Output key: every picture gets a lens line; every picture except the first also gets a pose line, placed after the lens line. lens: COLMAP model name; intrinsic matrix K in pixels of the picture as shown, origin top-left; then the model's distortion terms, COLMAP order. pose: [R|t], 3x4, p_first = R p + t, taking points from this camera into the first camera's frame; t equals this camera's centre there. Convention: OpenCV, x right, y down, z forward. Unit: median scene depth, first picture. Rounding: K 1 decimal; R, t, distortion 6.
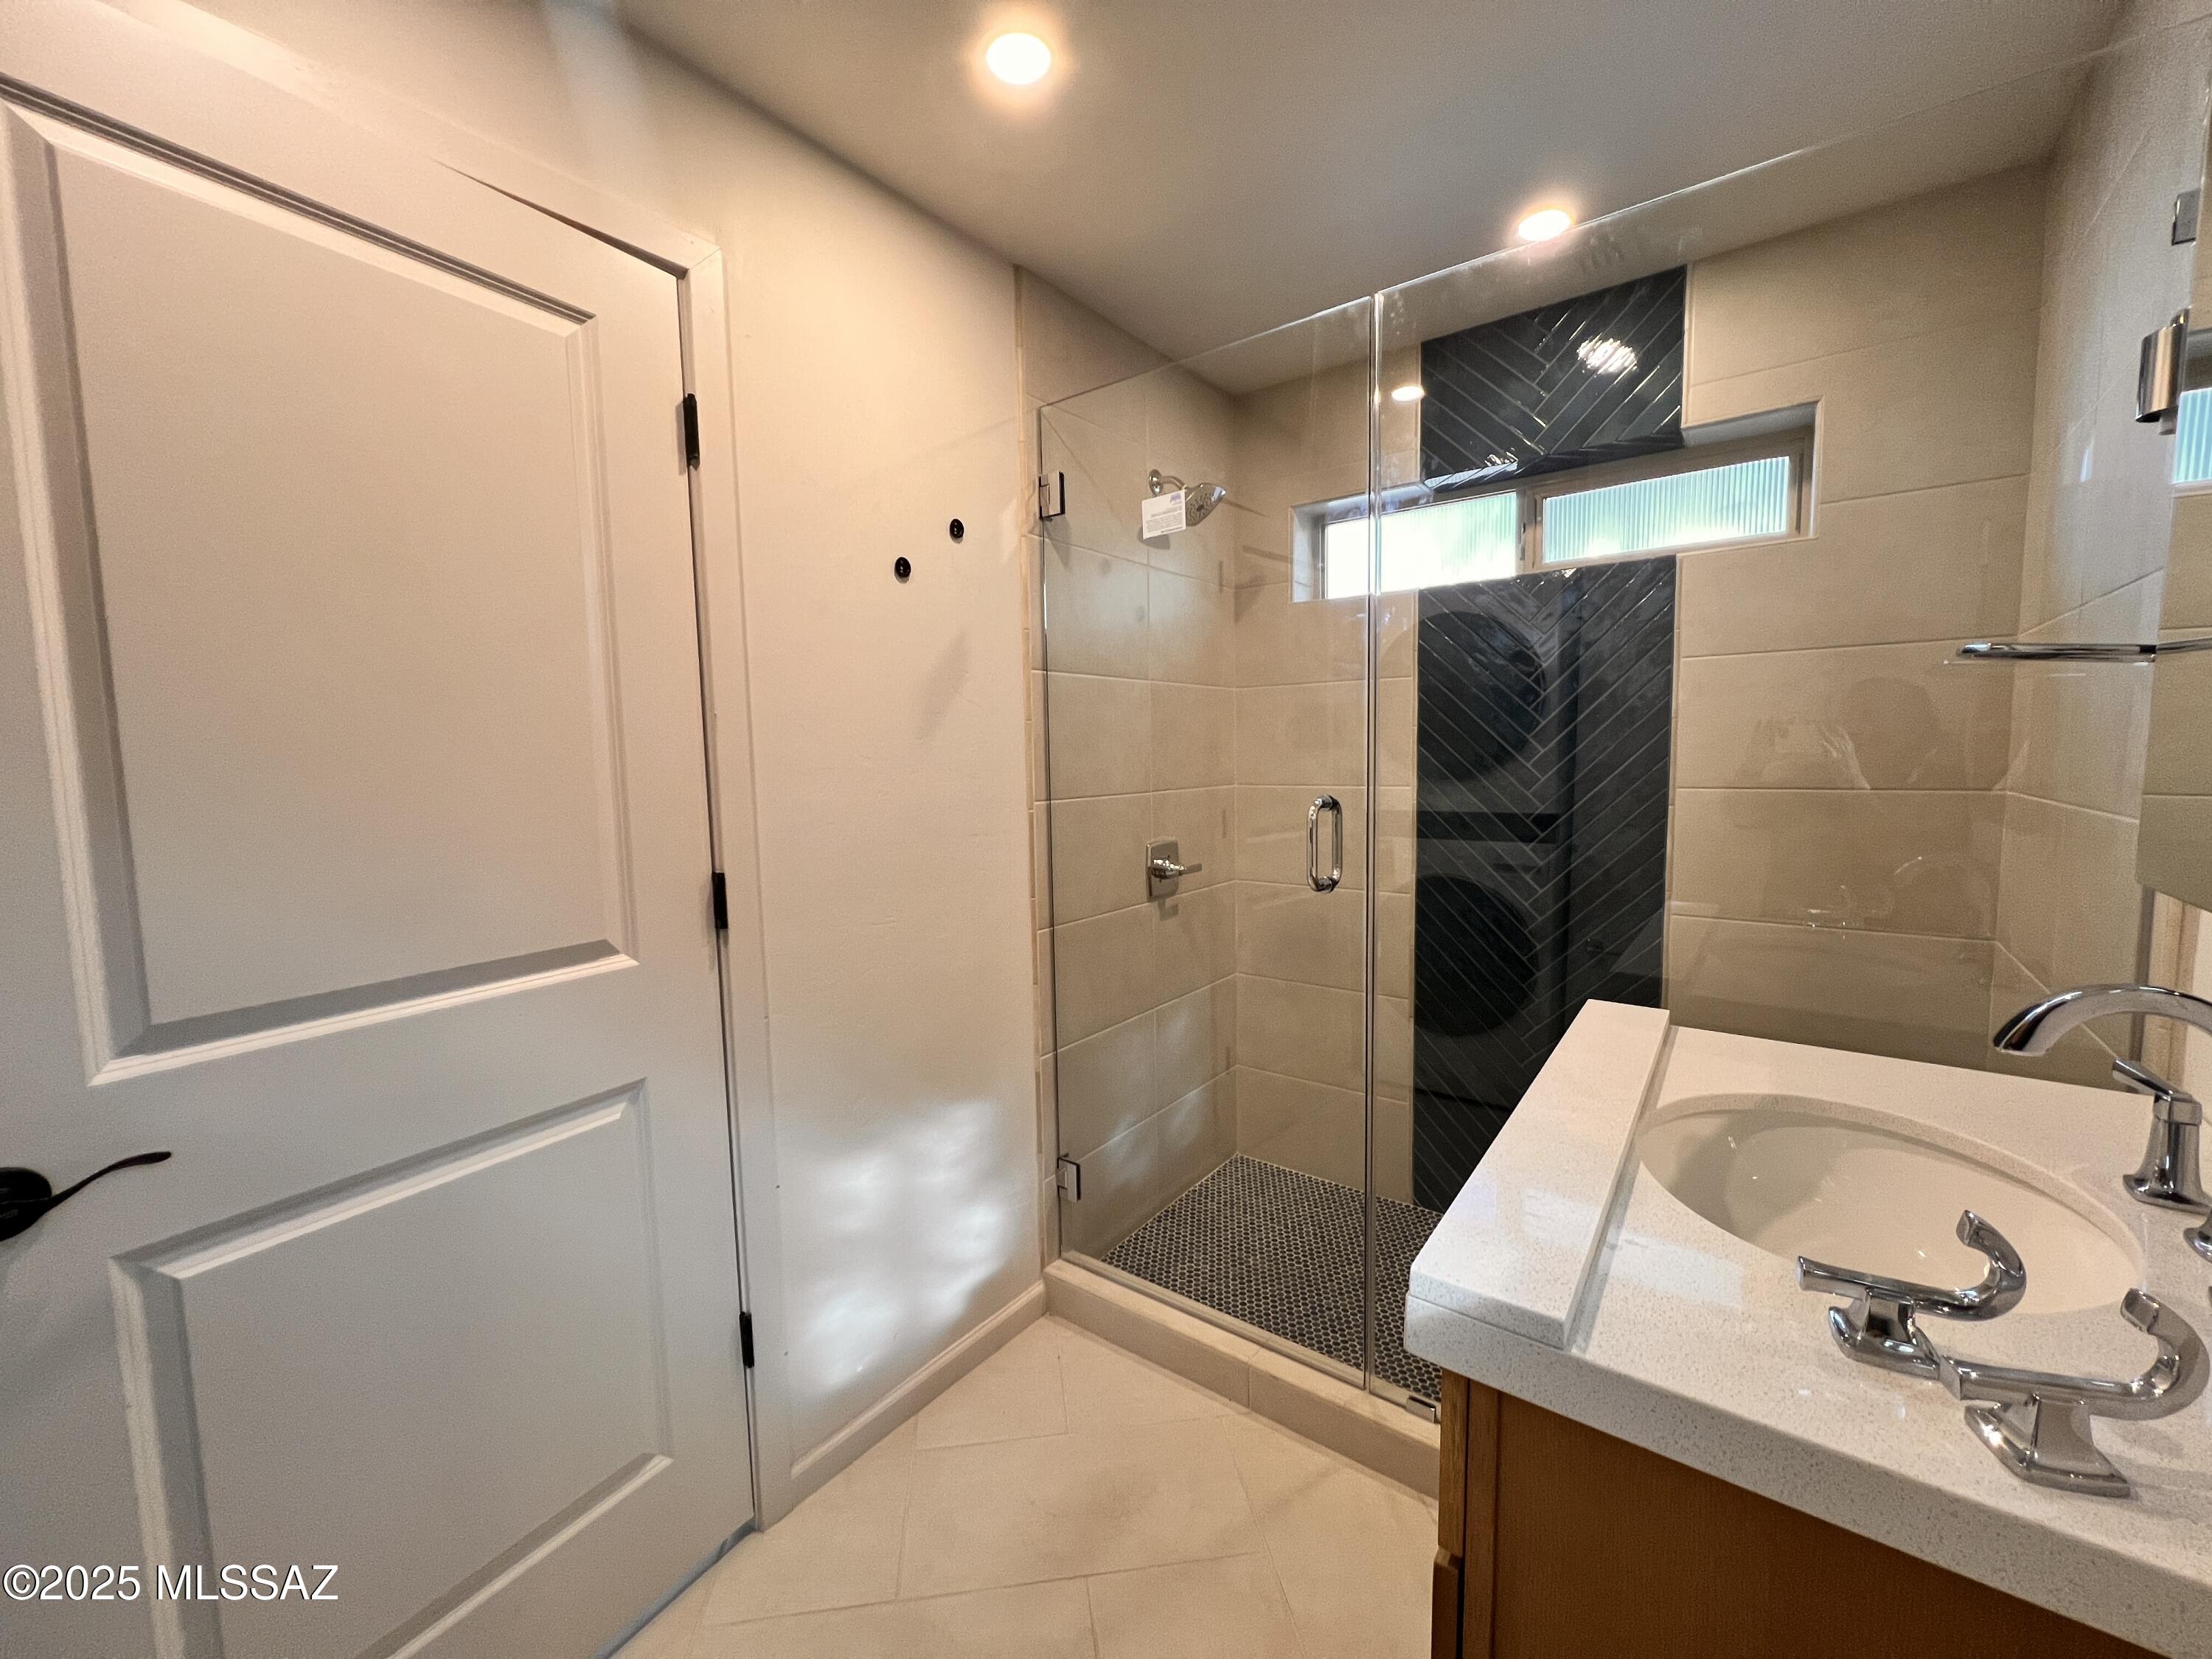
lens RADIAL K [[889.3, 0, 1105.9], [0, 889.3, 840.8], [0, 0, 1]] dist [-0.002317, 0.000420]
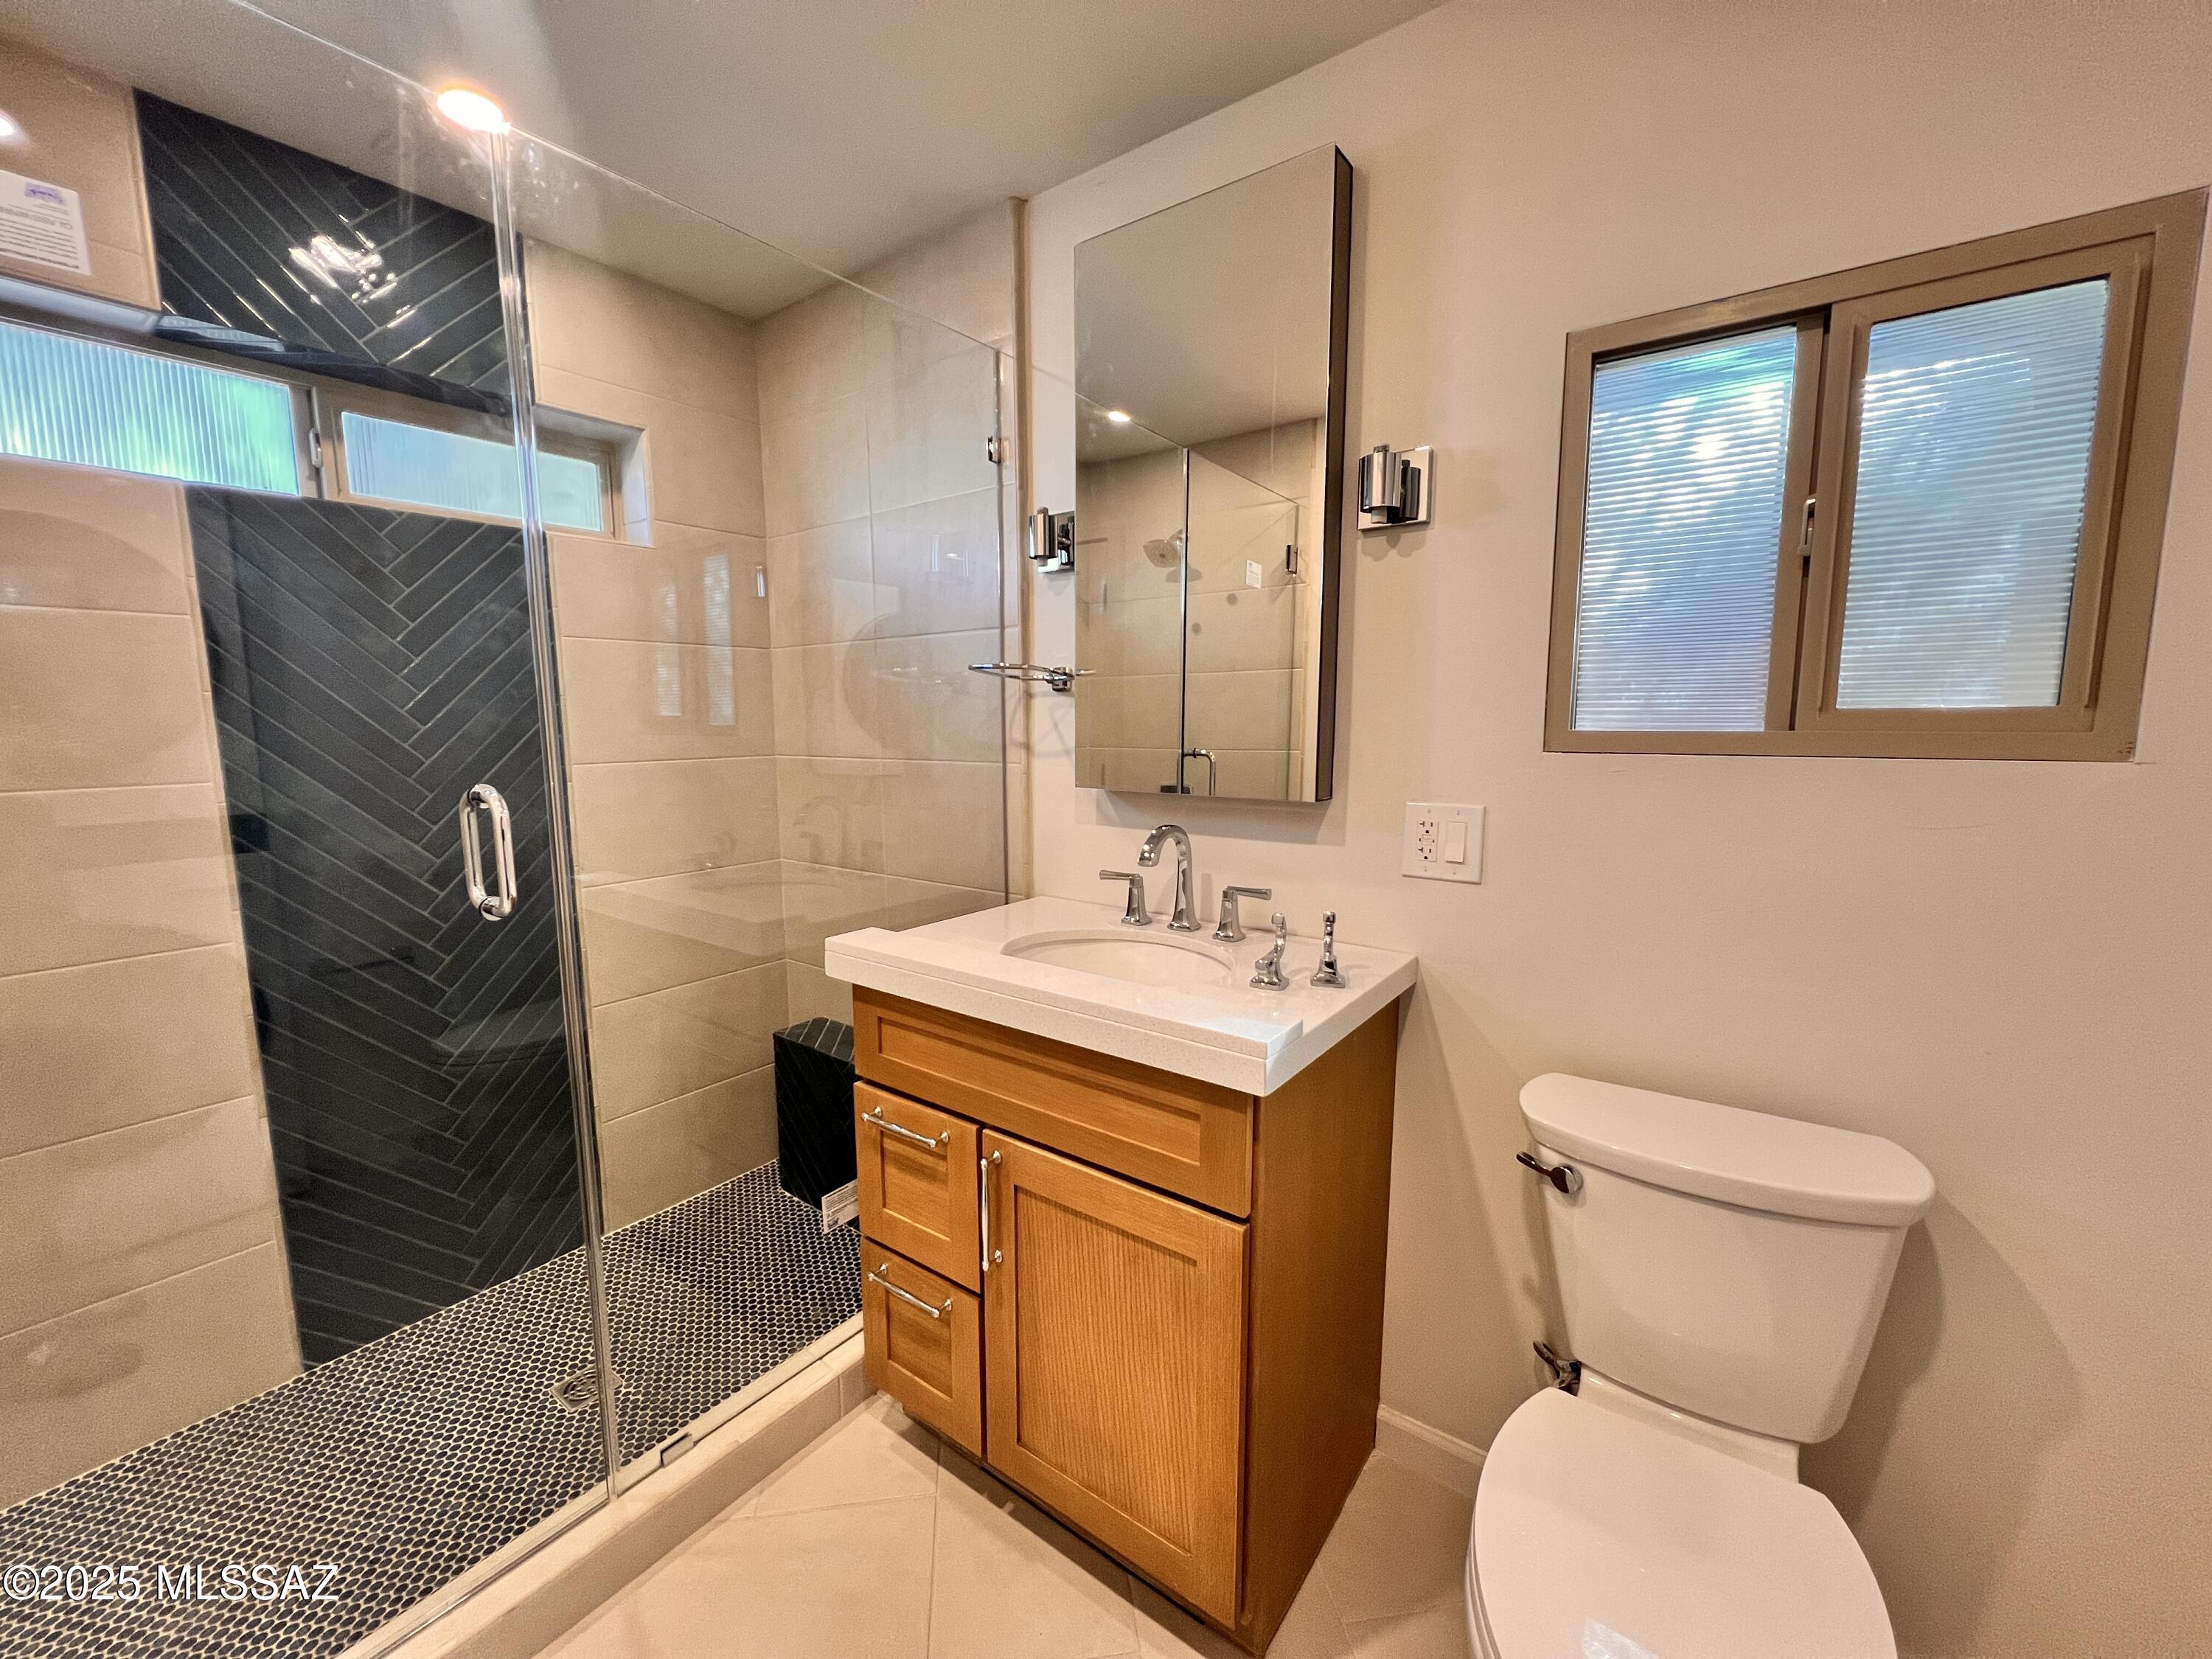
lens RADIAL K [[889.3, 0, 1096.0], [0, 889.3, 823.9], [0, 0, 1]] dist [-0.002317, 0.000420]
pose [[0.002749, -0.106457, 0.994313, -0.353209], [0.105391, 0.988811, 0.105577, -0.032007], [-0.994427, 0.104501, 0.013938, 0.365790]]
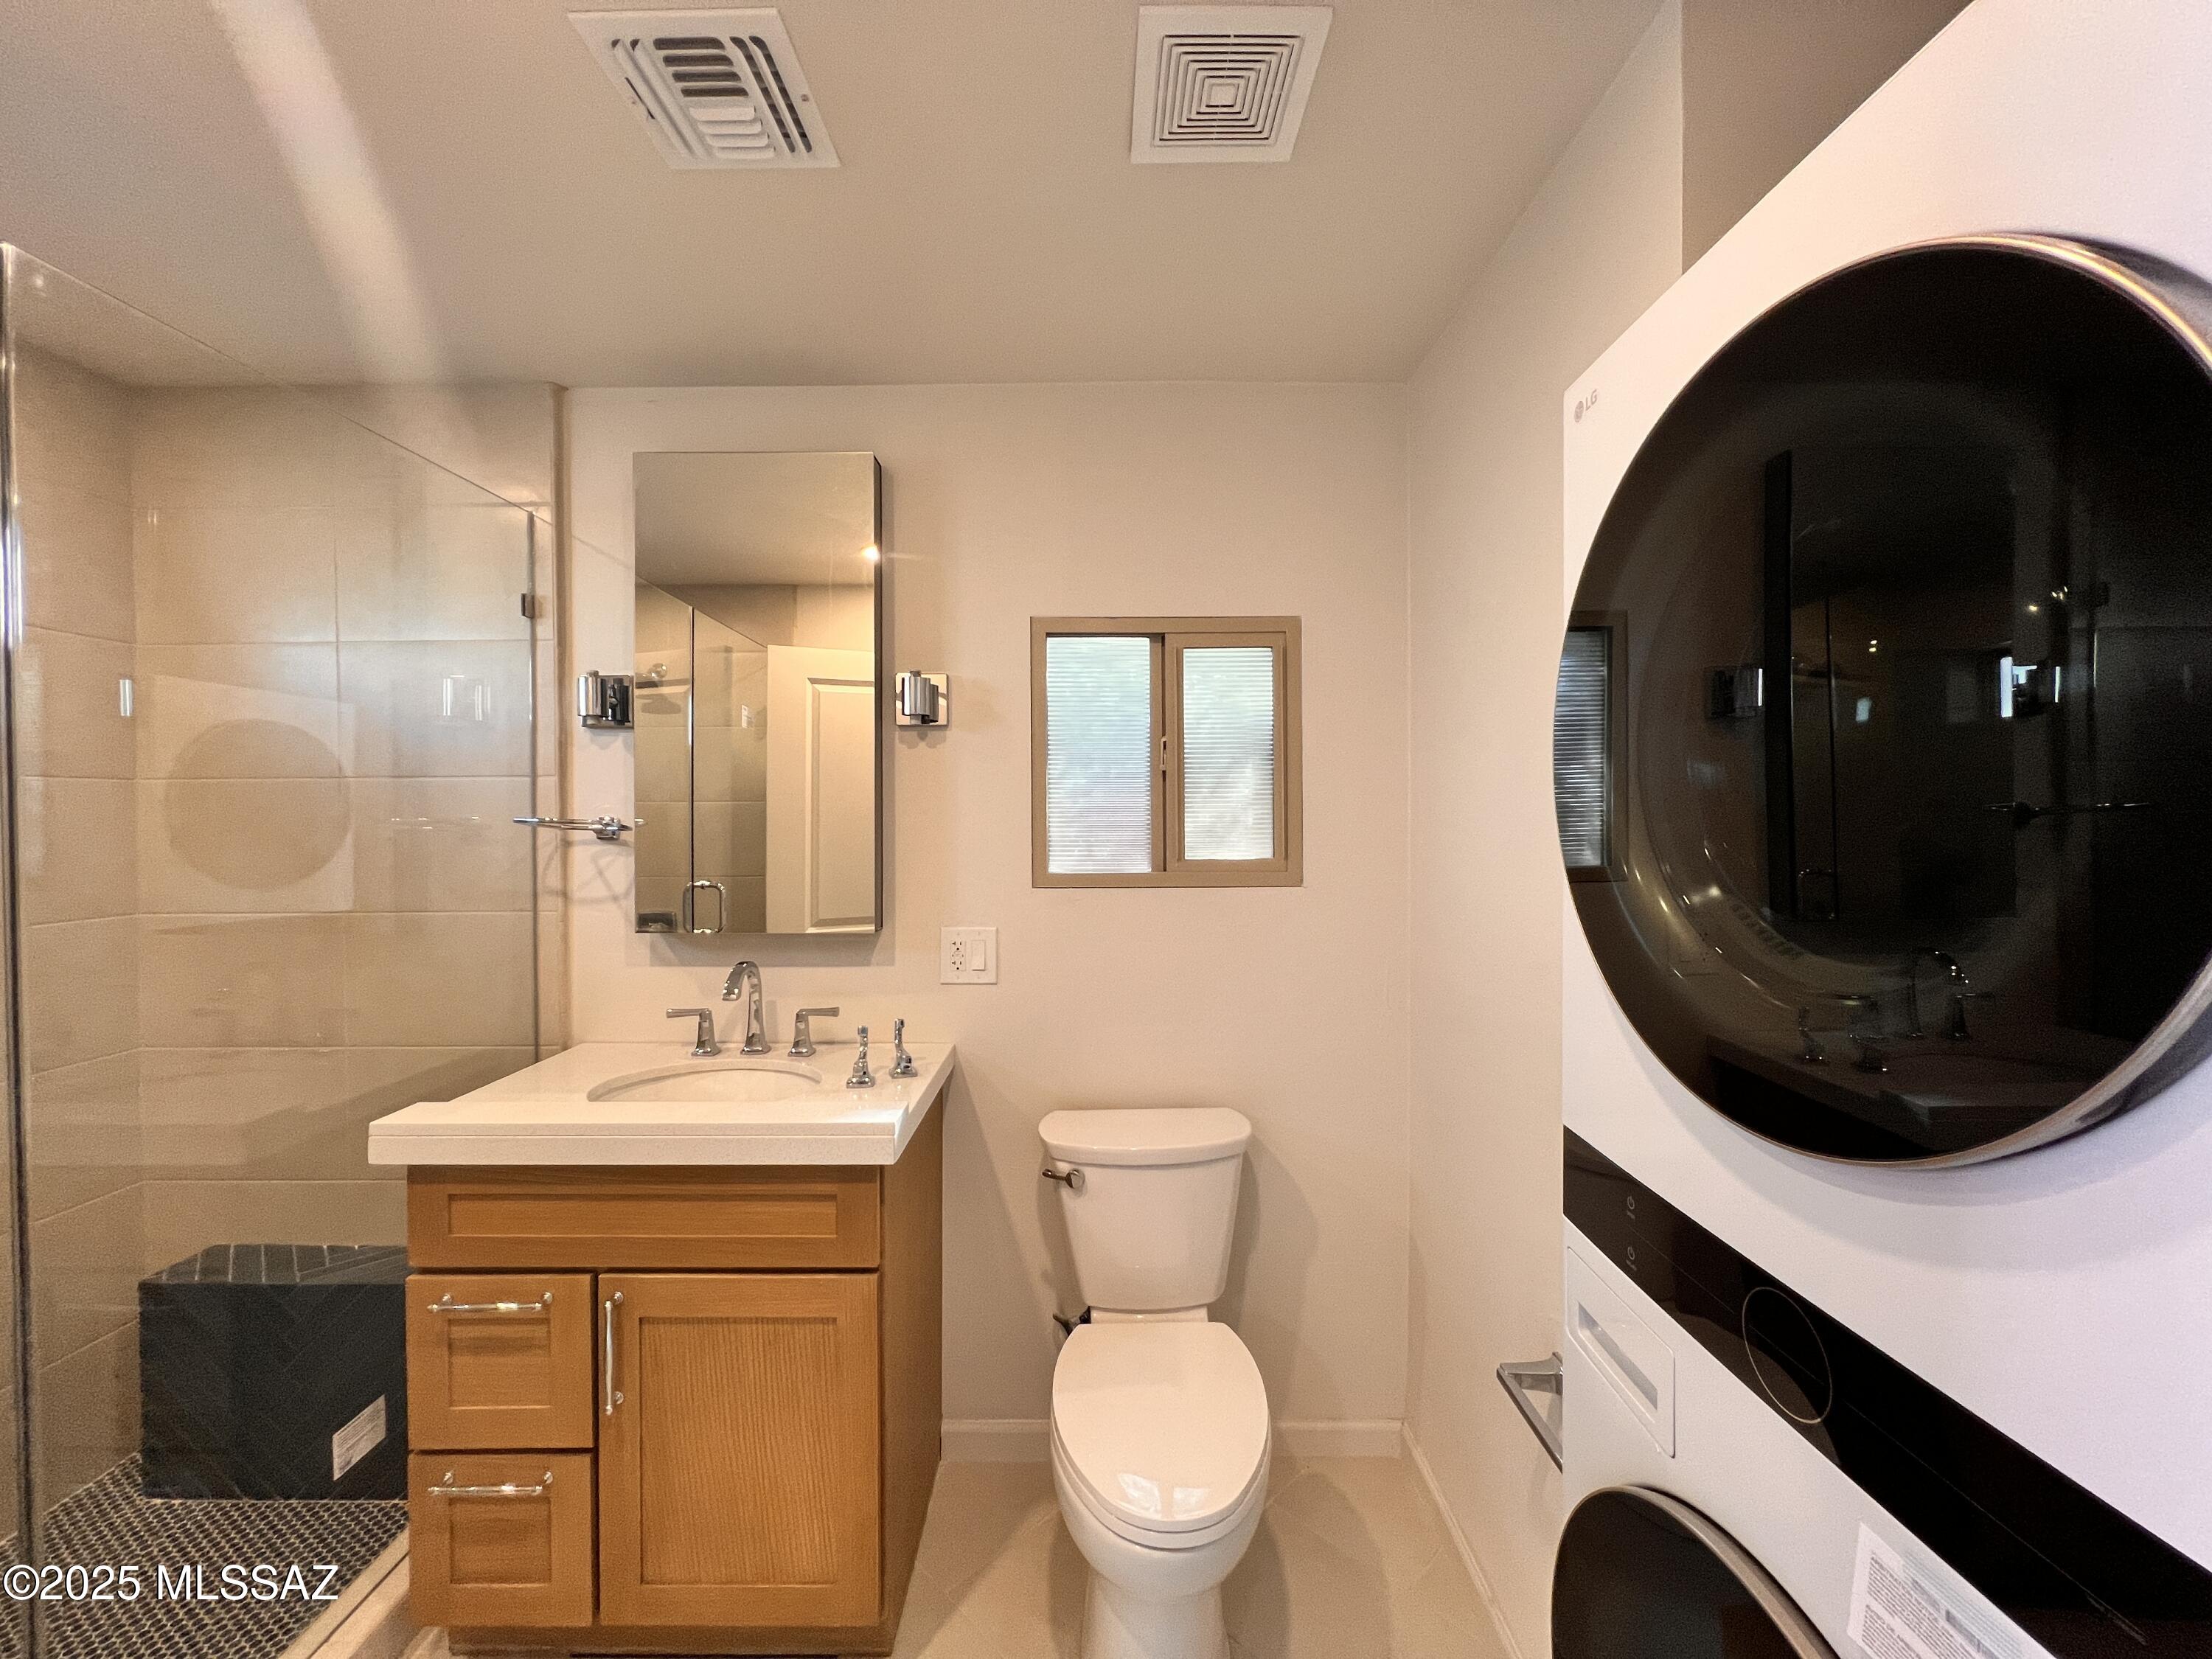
lens RADIAL K [[889.3, 0, 1101.6], [0, 889.3, 817.9], [0, 0, 1]] dist [-0.002317, 0.000420]
pose [[-0.594777, 0.014485, 0.803760, -0.499758], [0.093269, 0.994329, 0.051099, -0.093272], [-0.798462, 0.105358, -0.592755, 0.528925]]
